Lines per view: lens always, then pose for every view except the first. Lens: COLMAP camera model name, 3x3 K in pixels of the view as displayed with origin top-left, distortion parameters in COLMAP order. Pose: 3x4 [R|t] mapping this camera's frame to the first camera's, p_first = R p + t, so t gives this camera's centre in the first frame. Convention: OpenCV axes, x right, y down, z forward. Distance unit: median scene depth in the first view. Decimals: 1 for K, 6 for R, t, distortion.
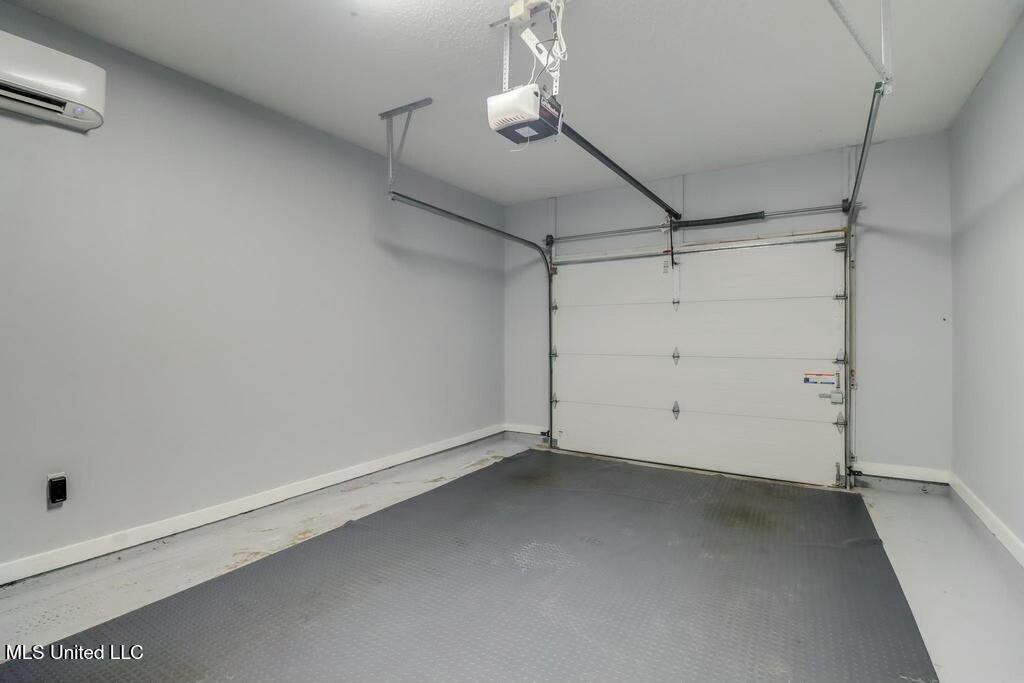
lens RADIAL K [[492.5, 0, 506.2], [0, 492.5, 335.4], [0, 0, 1]] dist [-0.001626, -0.001001]
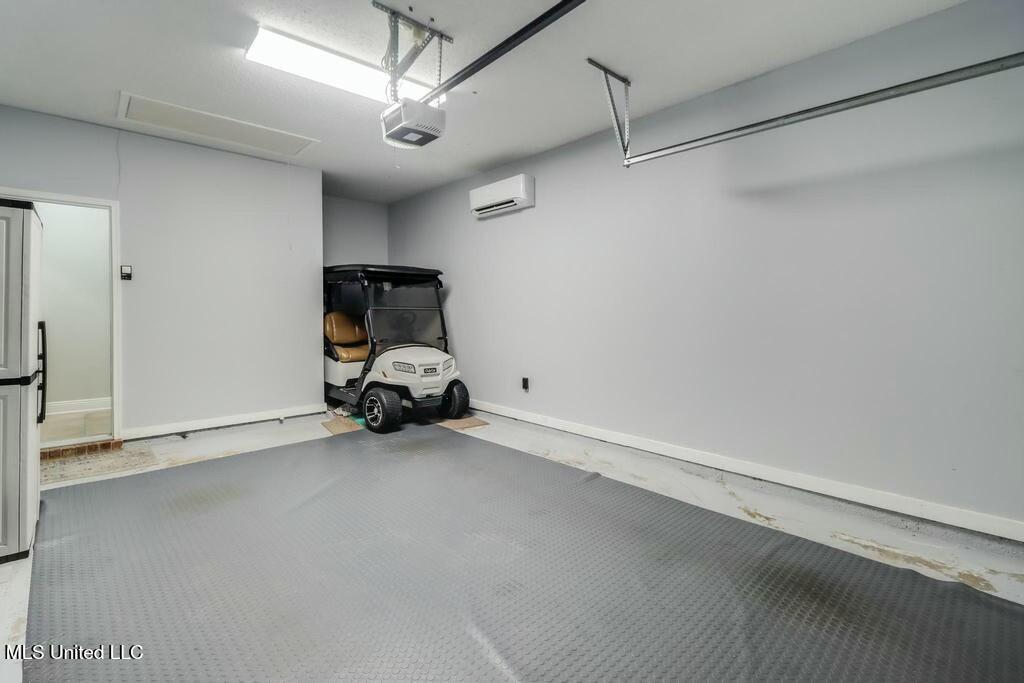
lens RADIAL K [[469.2, 0, 508.4], [0, 469.2, 324.4], [0, 0, 1]] dist [0.001009, -0.001613]
pose [[-0.274523, 0.027865, -0.961177, 0.795142], [0.004276, 0.999606, 0.027758, 0.003818], [0.961571, 0.003510, -0.274534, 1.137234]]
